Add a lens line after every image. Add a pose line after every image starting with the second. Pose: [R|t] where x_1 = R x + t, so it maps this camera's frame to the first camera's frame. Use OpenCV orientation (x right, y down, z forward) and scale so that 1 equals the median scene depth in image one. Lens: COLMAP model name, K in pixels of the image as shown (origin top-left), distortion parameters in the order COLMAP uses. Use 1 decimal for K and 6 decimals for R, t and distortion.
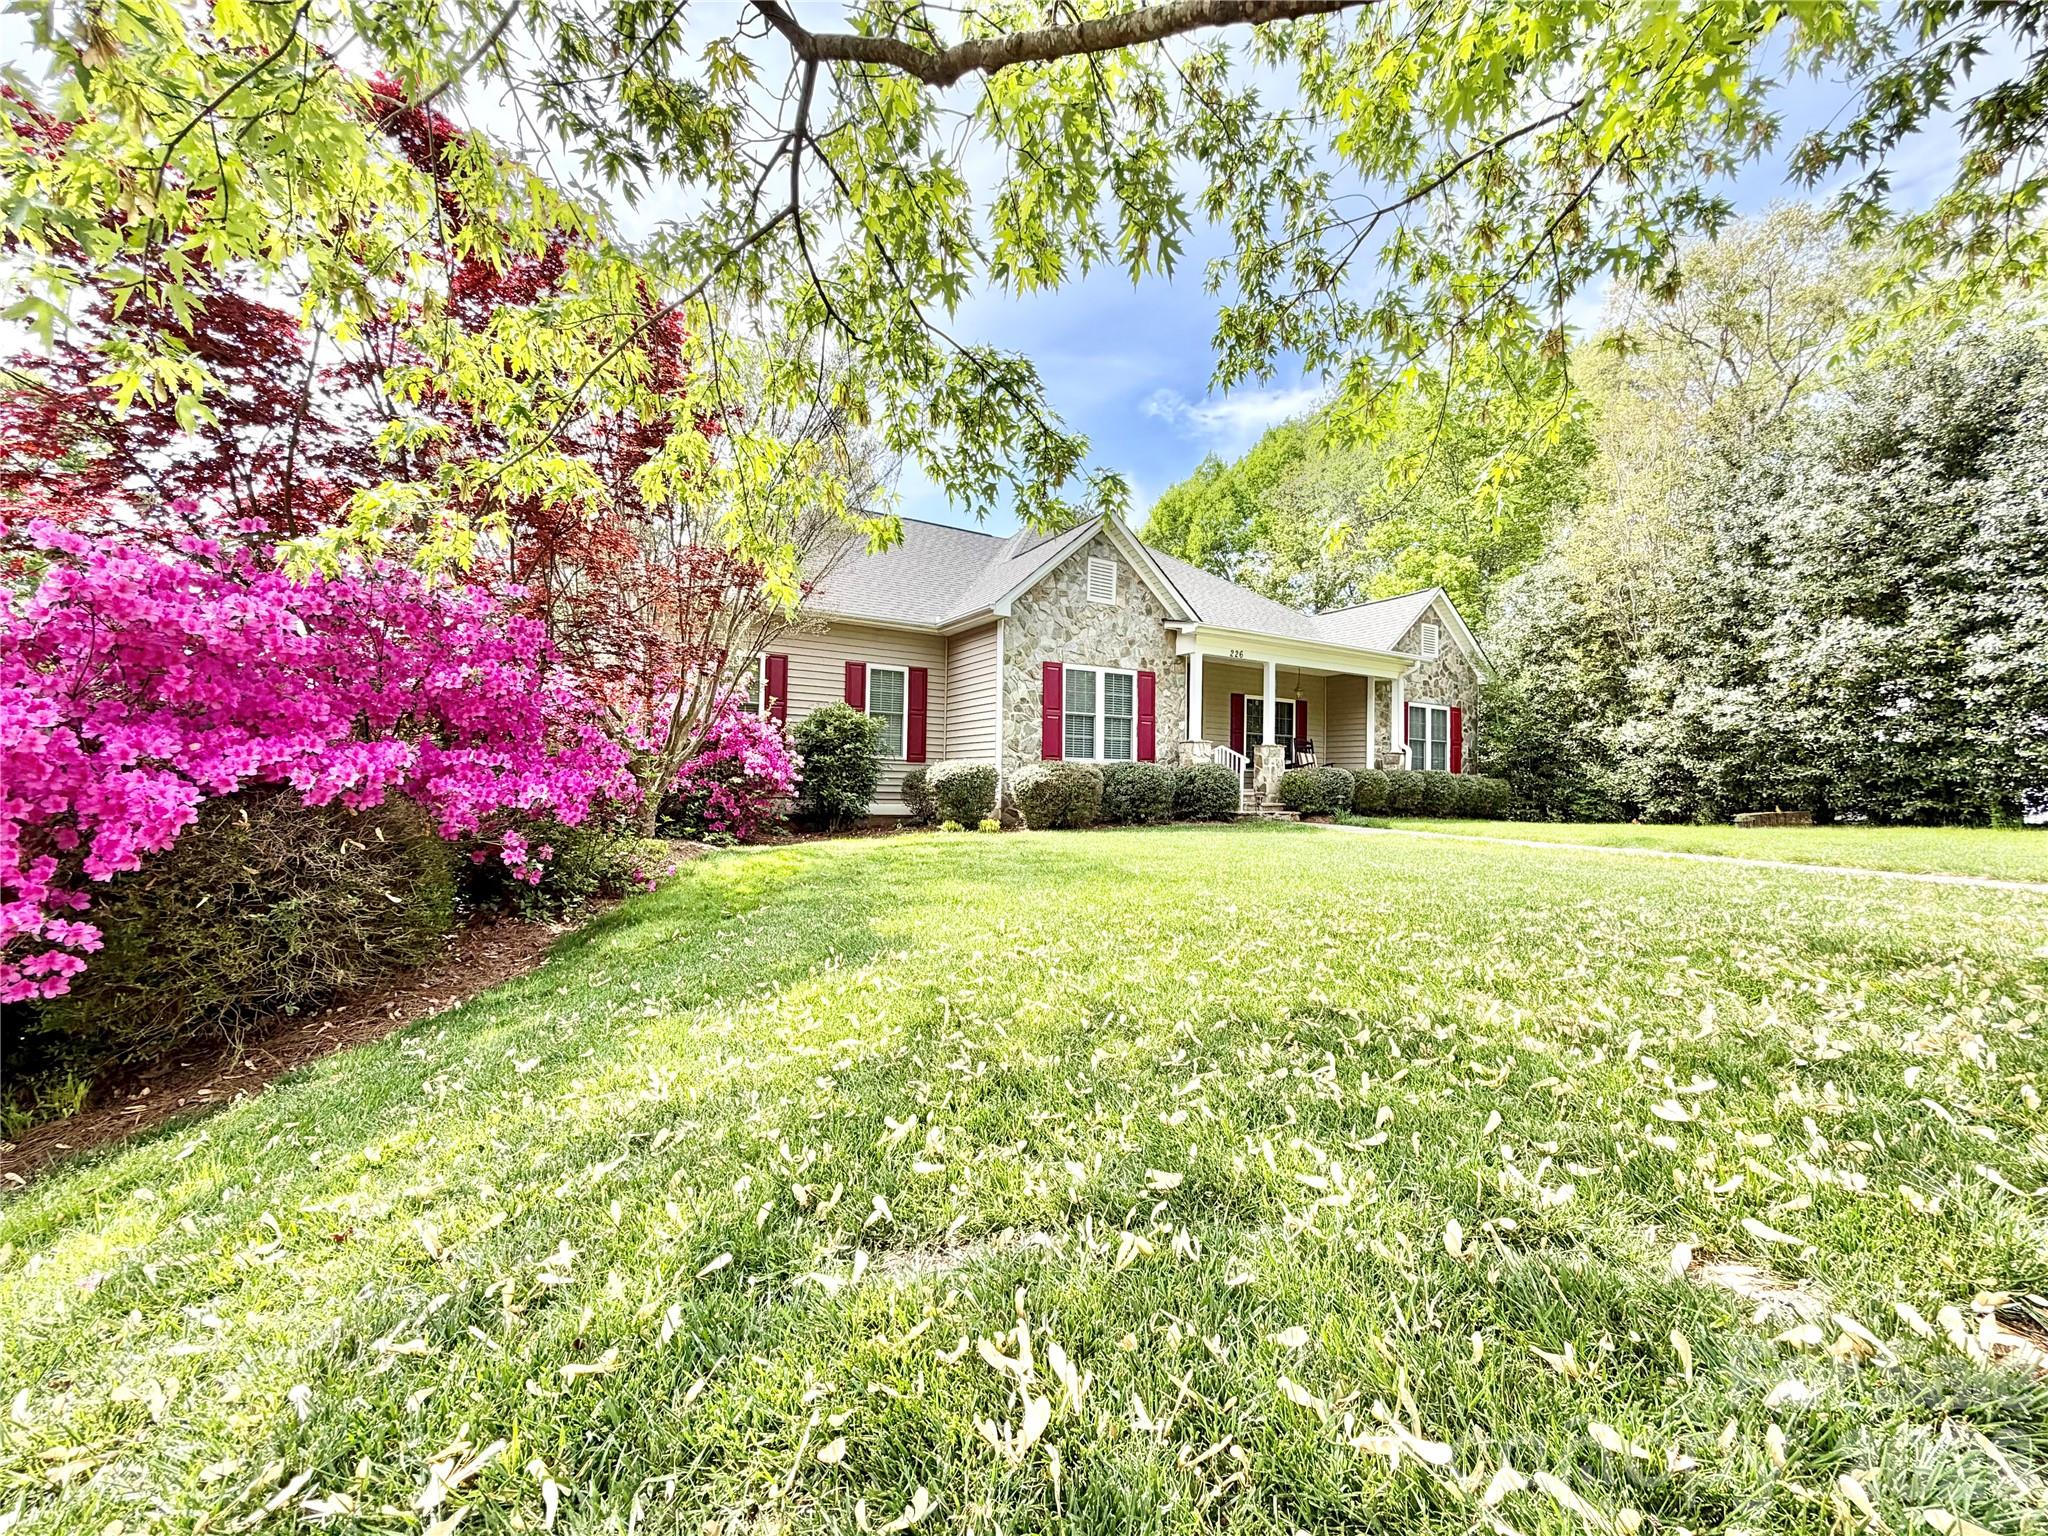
lens RADIAL K [[815.7, 0, 1022.4], [0, 815.7, 769.0], [0, 0, 1]] dist [0.000525, 0.000098]
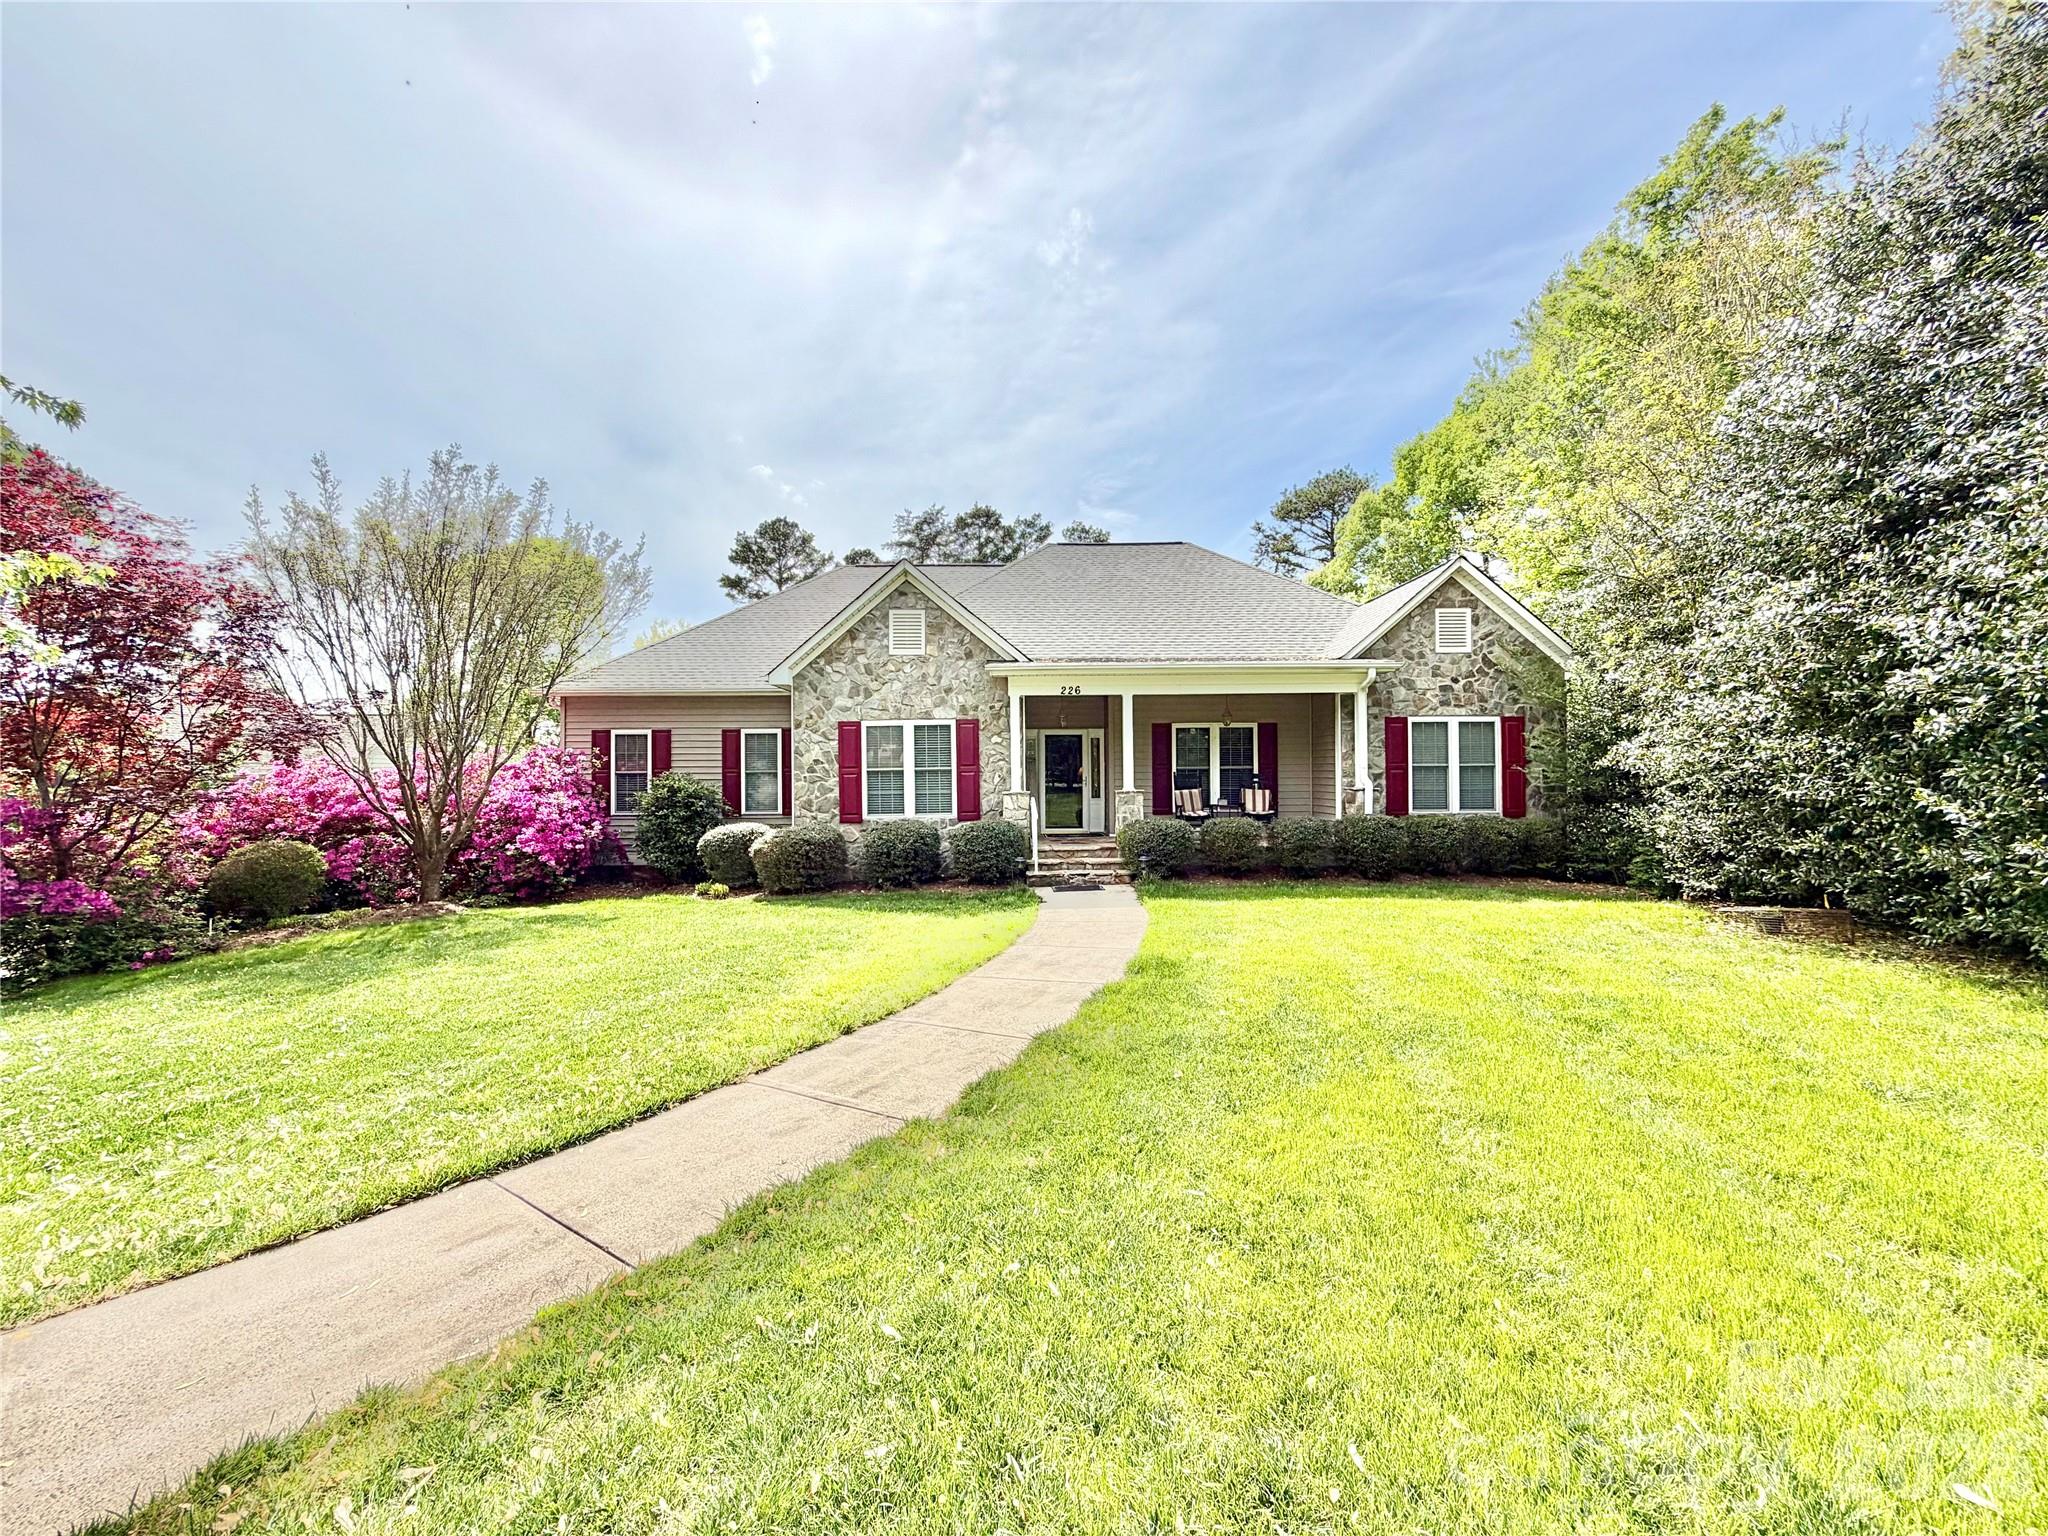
lens RADIAL K [[815.7, 0, 1023.3], [0, 815.7, 772.6], [0, 0, 1]] dist [0.000525, 0.000098]
pose [[0.868418, -0.028764, -0.494997, 0.681923], [0.036922, 0.999296, 0.006706, -0.062154], [0.494456, -0.024100, 0.868869, 0.212403]]
